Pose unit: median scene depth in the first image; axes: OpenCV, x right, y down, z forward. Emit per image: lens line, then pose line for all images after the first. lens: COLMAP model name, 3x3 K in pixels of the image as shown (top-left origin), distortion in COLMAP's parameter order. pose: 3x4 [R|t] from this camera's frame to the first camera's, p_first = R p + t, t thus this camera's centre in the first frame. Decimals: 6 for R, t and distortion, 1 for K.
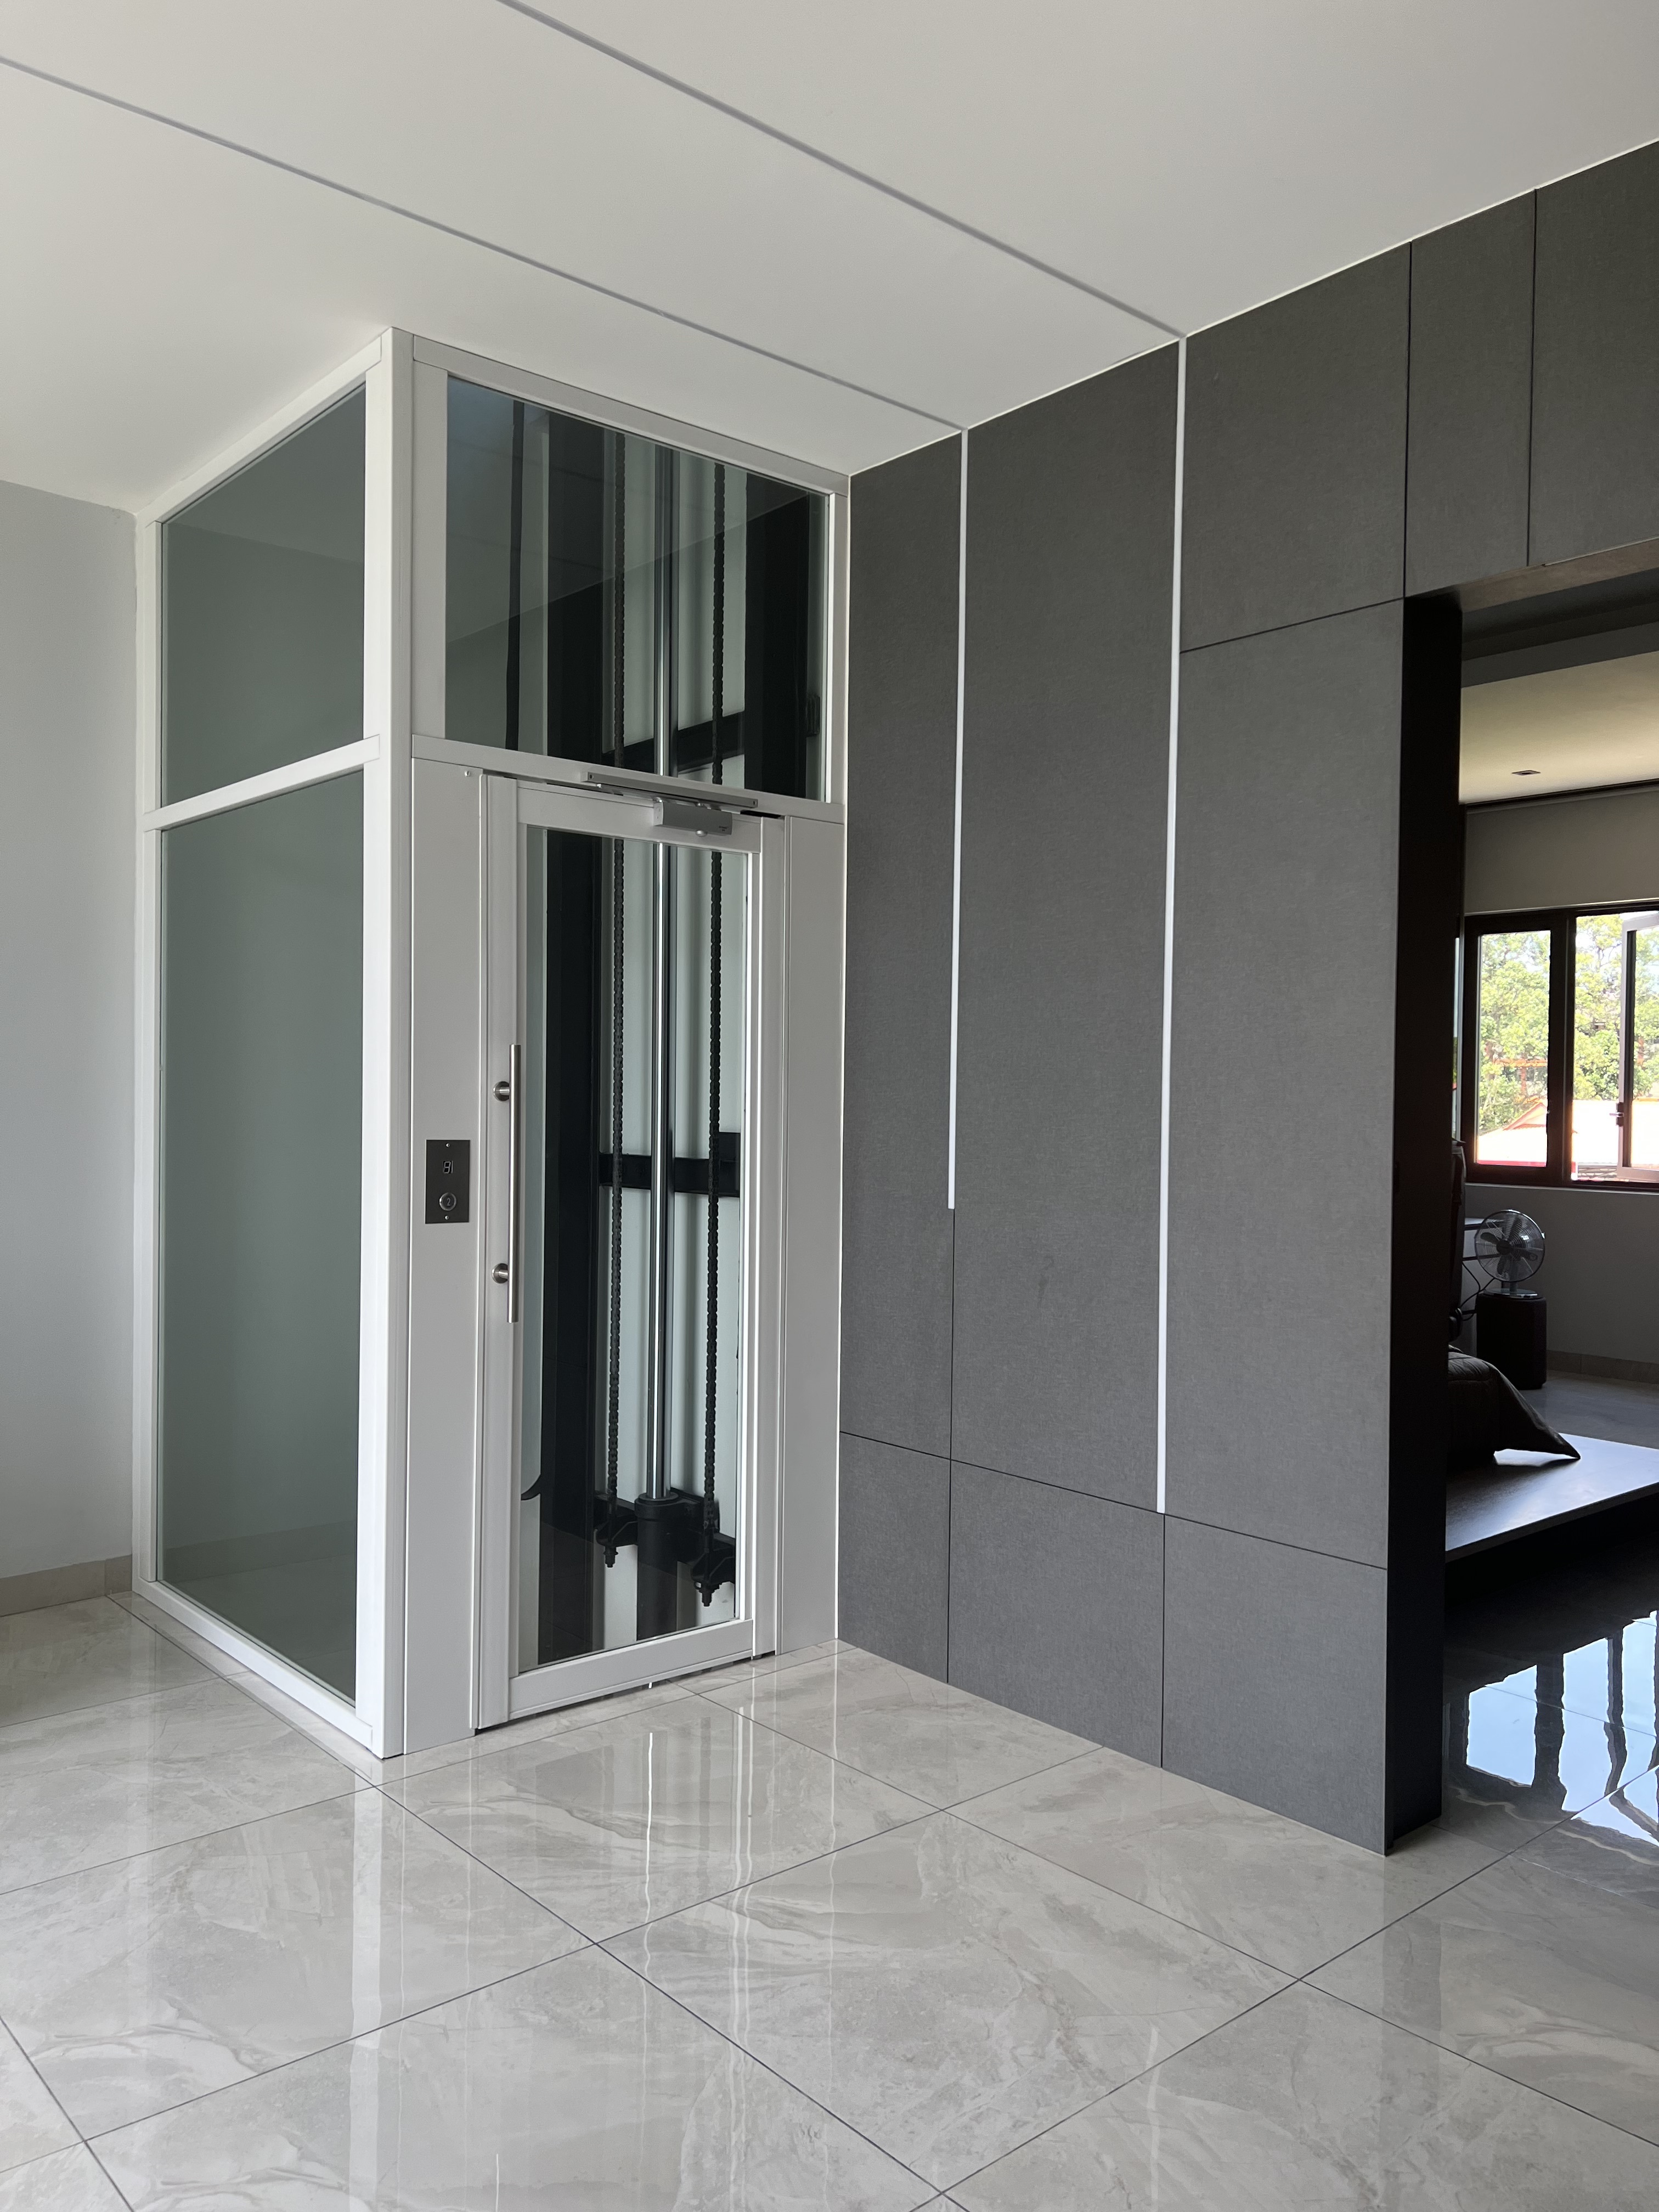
lens RADIAL K [[1705.9, 0, 829.5], [0, 1705.9, 1106.0], [0, 0, 1]] dist [0.071722, -0.092135]
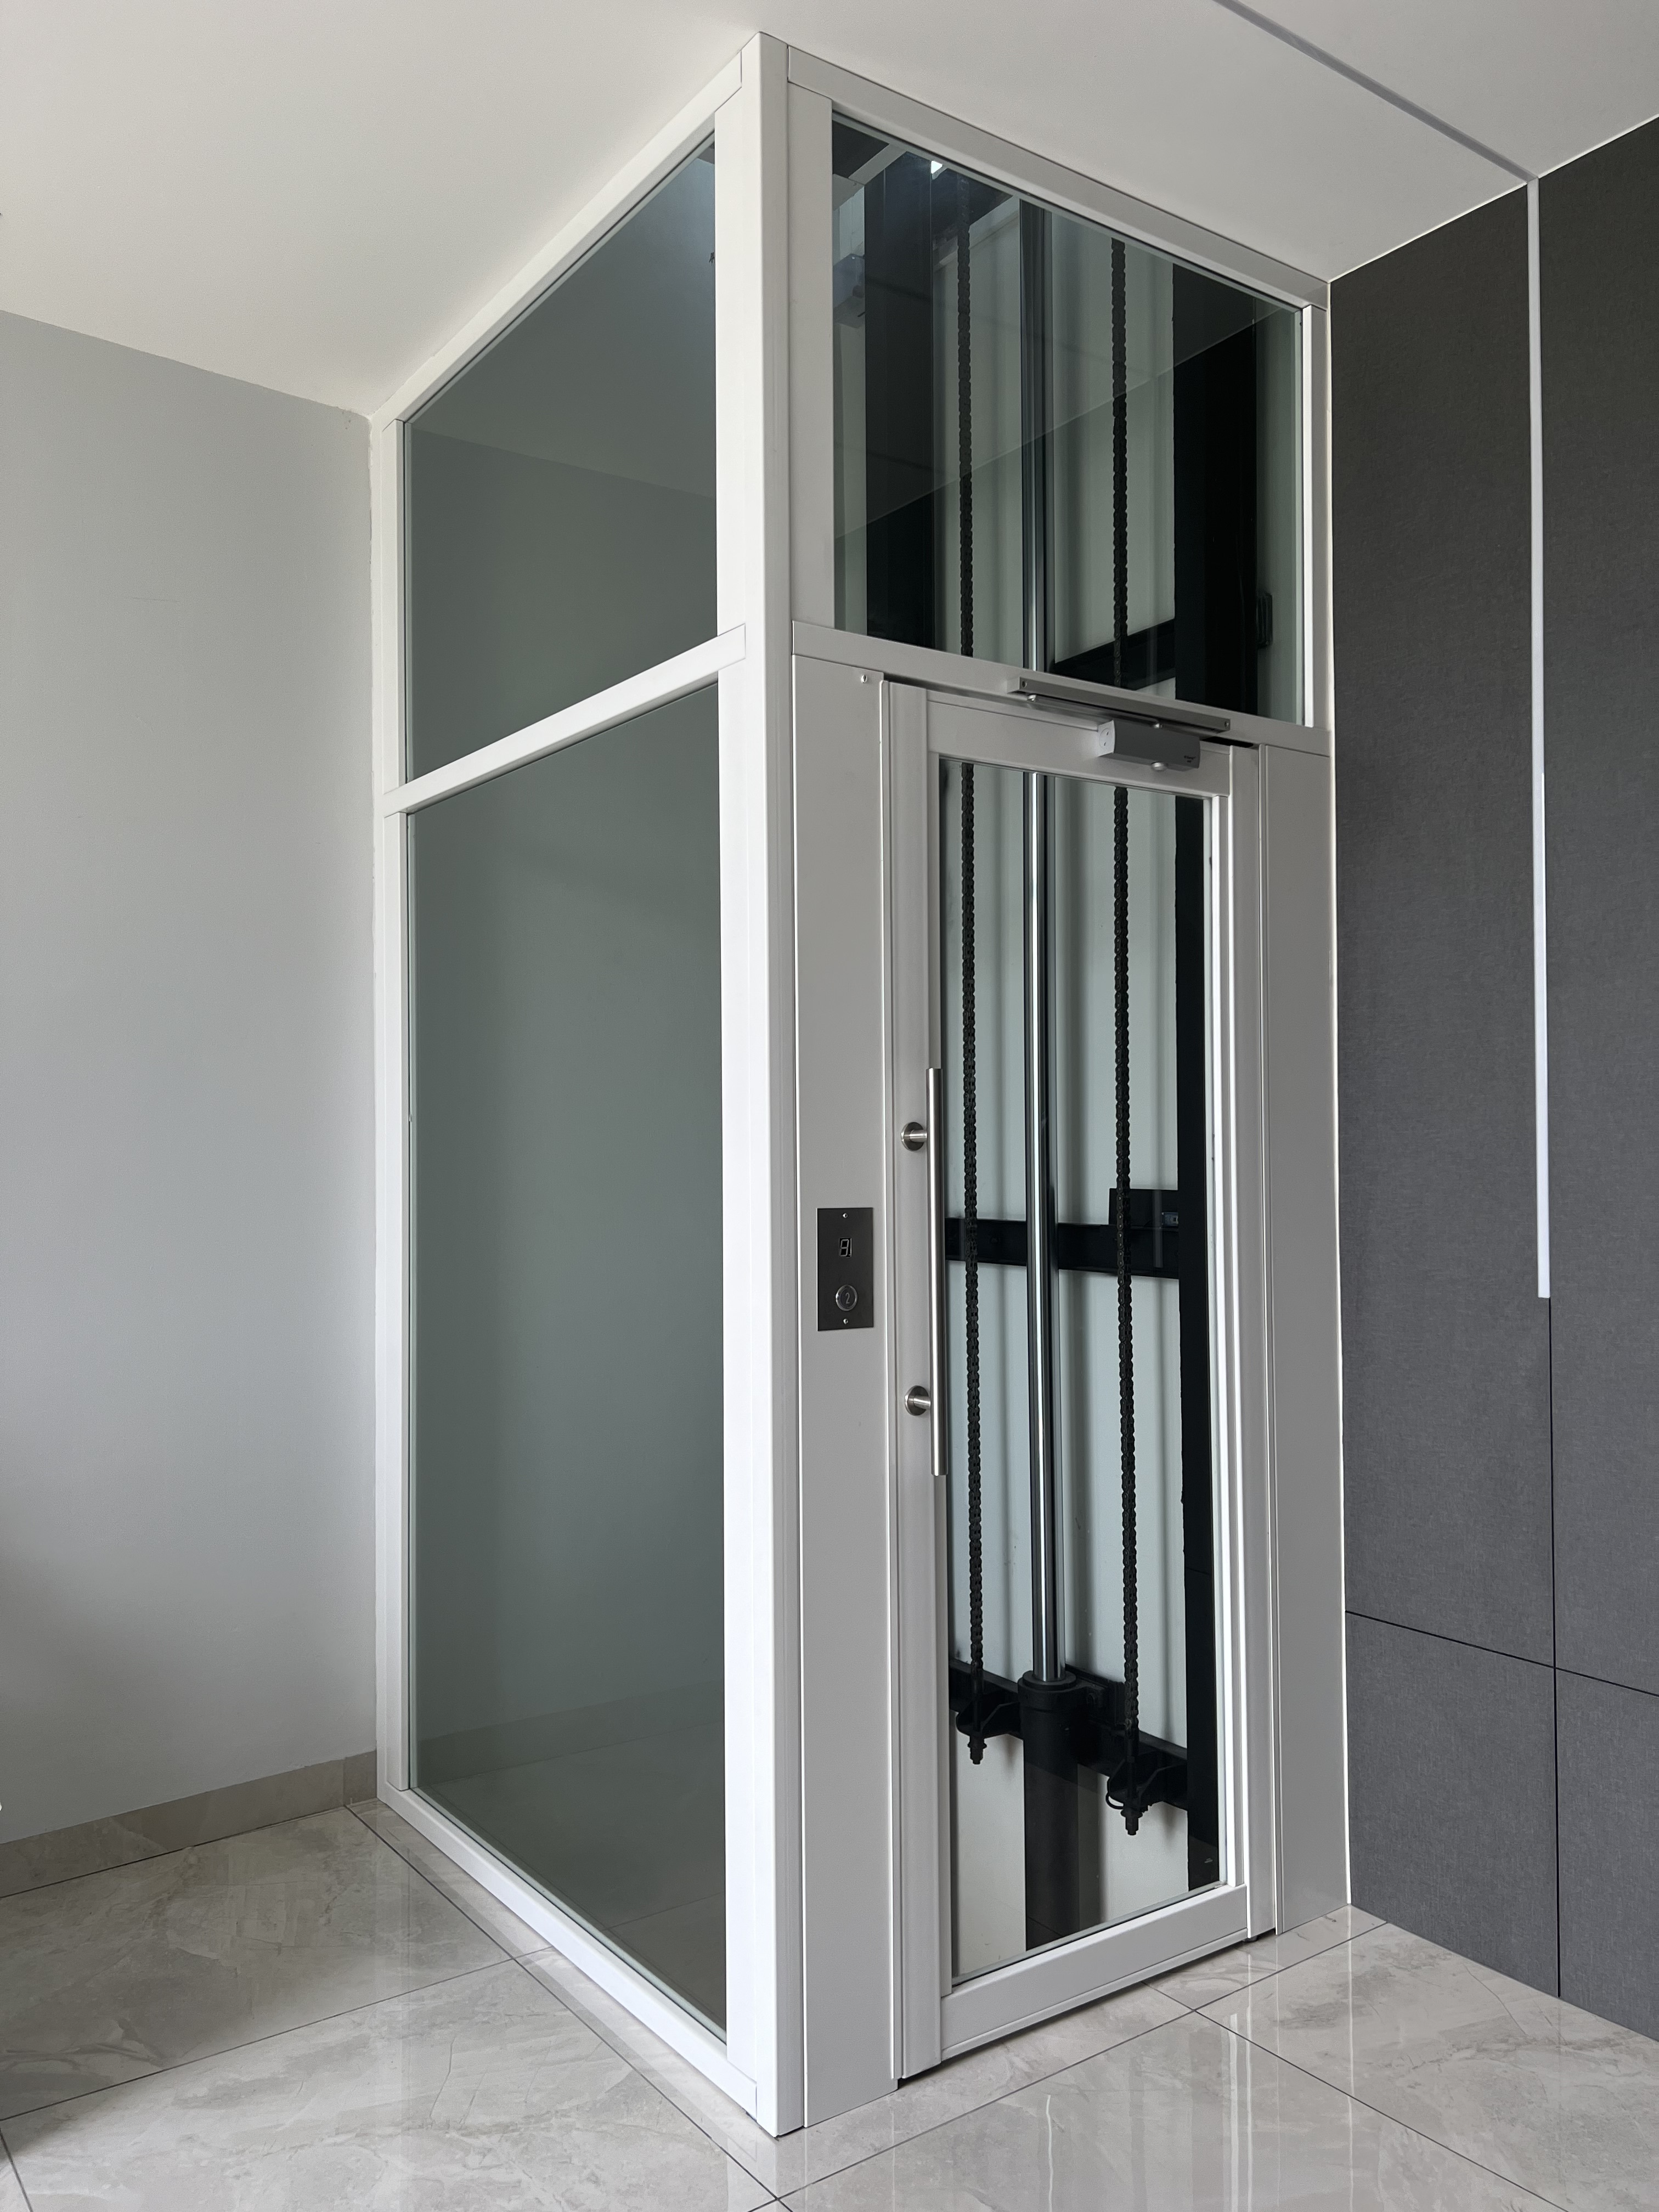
lens RADIAL K [[1705.9, 0, 829.5], [0, 1705.9, 1106.0], [0, 0, 1]] dist [0.071722, -0.092135]
pose [[0.995958, -0.019748, -0.087617, -0.150578], [0.017107, 0.999379, -0.030798, -0.000171], [0.088171, 0.029174, 0.995678, 0.282197]]
